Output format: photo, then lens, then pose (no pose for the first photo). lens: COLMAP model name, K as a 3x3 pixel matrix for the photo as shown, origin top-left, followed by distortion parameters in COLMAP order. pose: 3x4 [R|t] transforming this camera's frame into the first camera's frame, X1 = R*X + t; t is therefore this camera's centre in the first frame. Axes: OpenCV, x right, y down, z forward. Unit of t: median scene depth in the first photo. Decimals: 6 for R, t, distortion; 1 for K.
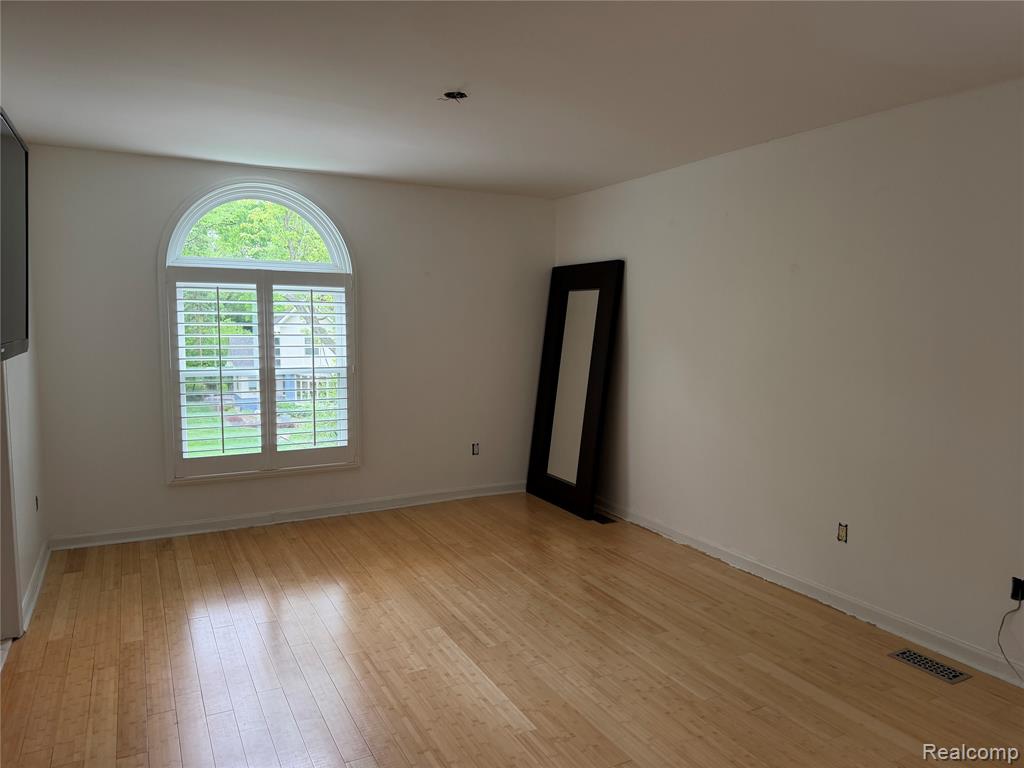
lens RADIAL K [[717.9, 0, 513.8], [0, 717.9, 383.9], [0, 0, 1]] dist [0.021652, -0.025057]
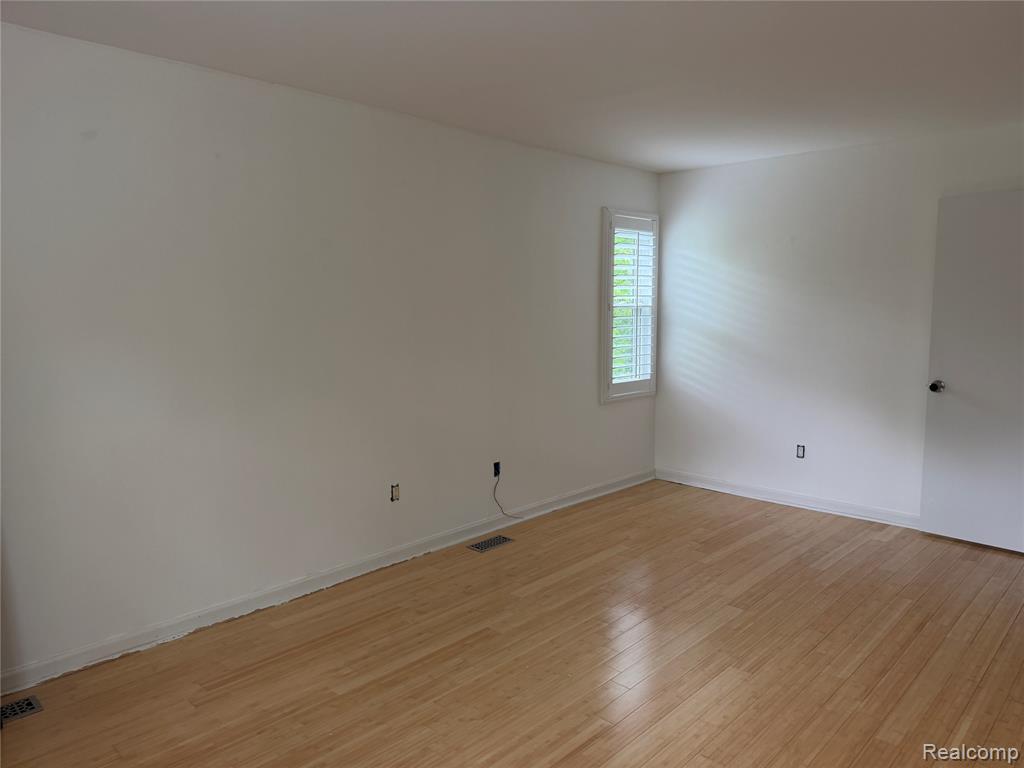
lens RADIAL K [[717.9, 0, 513.6], [0, 717.9, 385.3], [0, 0, 1]] dist [0.021652, -0.025057]
pose [[-0.329208, -0.119260, 0.936696, -0.628914], [0.089337, 0.983609, 0.156631, -0.115006], [-0.940022, 0.135246, -0.313157, 1.181848]]
